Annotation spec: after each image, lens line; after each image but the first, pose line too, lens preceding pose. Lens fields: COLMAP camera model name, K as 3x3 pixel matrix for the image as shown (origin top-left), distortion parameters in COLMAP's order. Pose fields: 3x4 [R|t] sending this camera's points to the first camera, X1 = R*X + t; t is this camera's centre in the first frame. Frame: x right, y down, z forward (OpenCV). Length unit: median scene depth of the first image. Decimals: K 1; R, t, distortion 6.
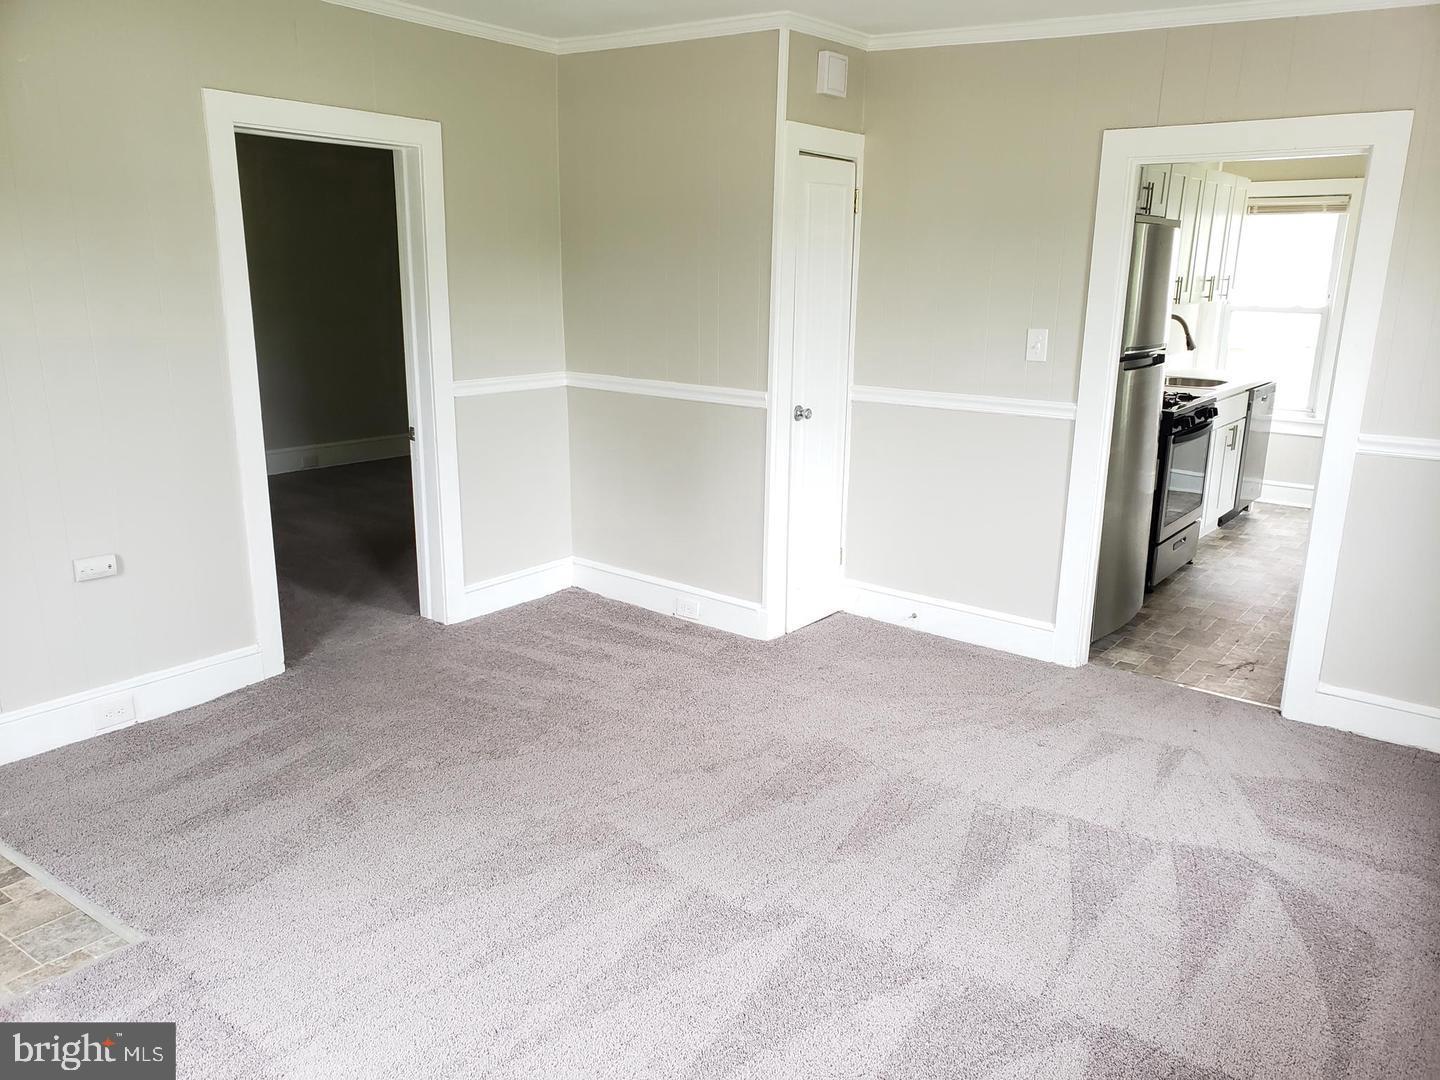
lens RADIAL K [[1064.2, 0, 679.5], [0, 1064.2, 539.6], [0, 0, 1]] dist [-0.000112, -0.000923]
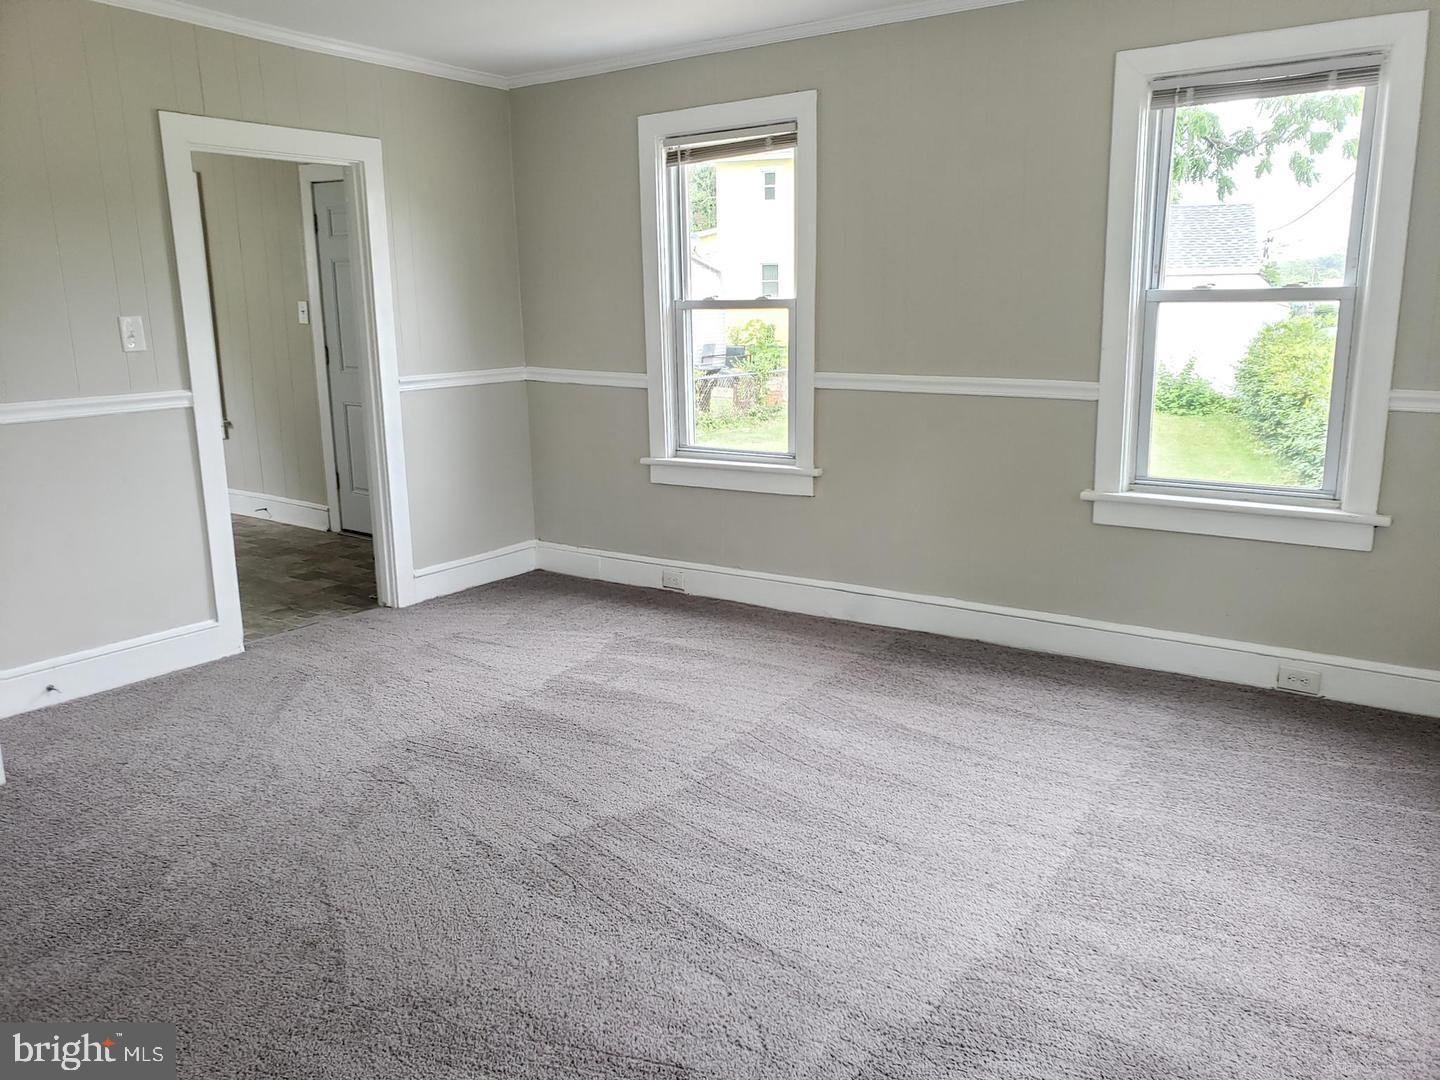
lens RADIAL K [[1090.5, 0, 720.0], [0, 1090.5, 540.0], [0, 0, 1]] dist [-0.063090, -0.002341]
pose [[-0.082954, -0.218249, 0.972361, -0.771808], [0.246931, 0.940794, 0.232230, -0.126788], [-0.965476, 0.259371, -0.024151, 0.706957]]
